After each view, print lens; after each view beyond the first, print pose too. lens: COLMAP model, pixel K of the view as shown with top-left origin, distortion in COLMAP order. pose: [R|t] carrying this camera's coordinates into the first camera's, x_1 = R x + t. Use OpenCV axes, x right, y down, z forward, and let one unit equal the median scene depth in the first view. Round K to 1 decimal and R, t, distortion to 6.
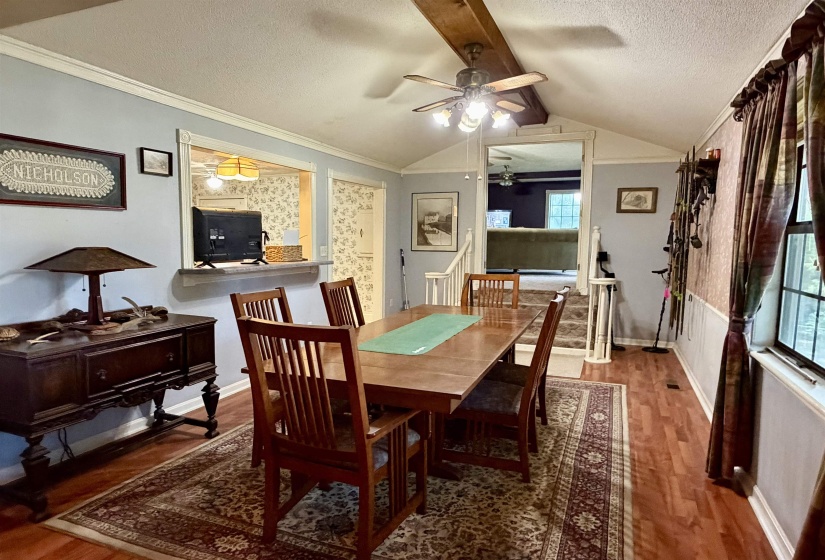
lens RADIAL K [[504.3, 0, 412.5], [0, 504.3, 280.0], [0, 0, 1]] dist [0.002325, 0.001628]
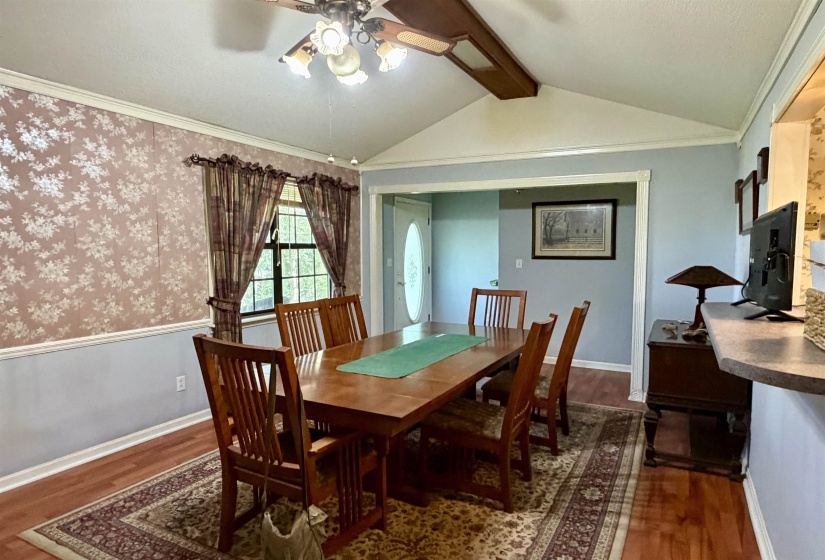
lens RADIAL K [[504.3, 0, 412.5], [0, 504.3, 280.0], [0, 0, 1]] dist [0.002325, 0.001628]
pose [[-0.993984, -0.018217, 0.107998, -0.050988], [-0.002546, 0.989647, 0.143502, -0.186940], [-0.109495, 0.142364, -0.983740, 2.085680]]
